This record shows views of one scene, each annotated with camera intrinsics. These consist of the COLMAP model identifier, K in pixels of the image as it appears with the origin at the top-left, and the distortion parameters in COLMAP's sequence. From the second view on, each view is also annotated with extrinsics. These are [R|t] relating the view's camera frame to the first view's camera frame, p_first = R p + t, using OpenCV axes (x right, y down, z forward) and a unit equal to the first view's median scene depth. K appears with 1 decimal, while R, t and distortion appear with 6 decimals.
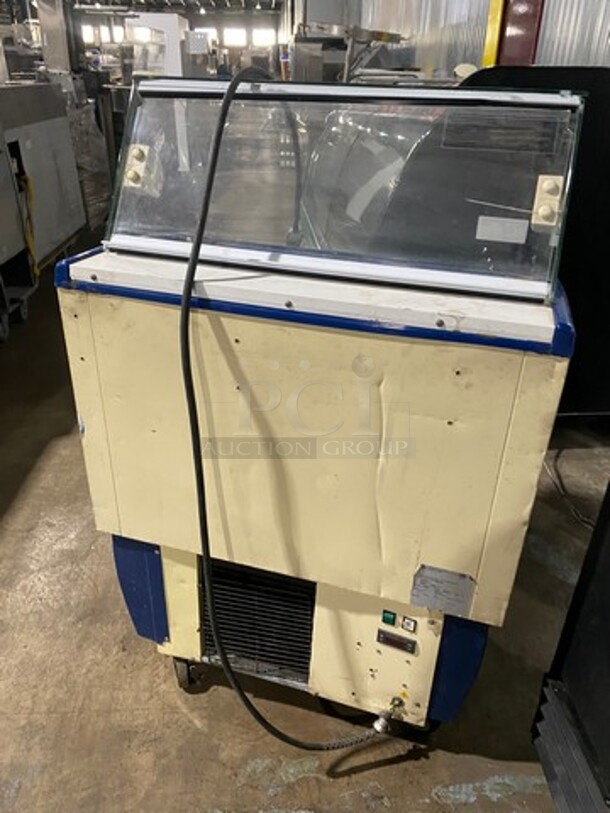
lens RADIAL K [[622.2, 0, 300.3], [0, 622.2, 406.4], [0, 0, 1]] dist [0.036200, -0.004357]
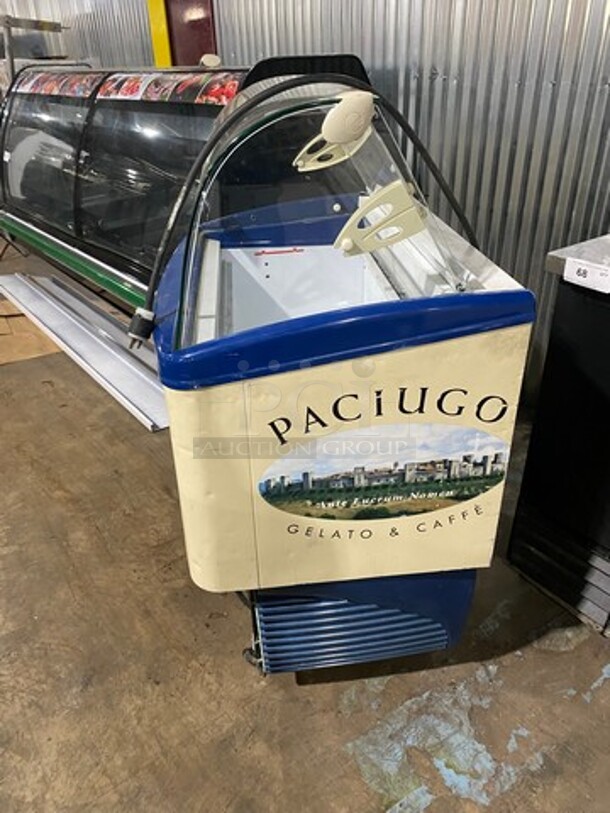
lens RADIAL K [[614.1, 0, 305.0], [0, 614.1, 406.5], [0, 0, 1]] dist [0.053252, -0.009874]
pose [[0.822393, -0.301303, 0.482584, -0.450477], [0.292552, 0.951469, 0.095503, -0.038657], [-0.487938, 0.062640, 0.870628, 0.043800]]
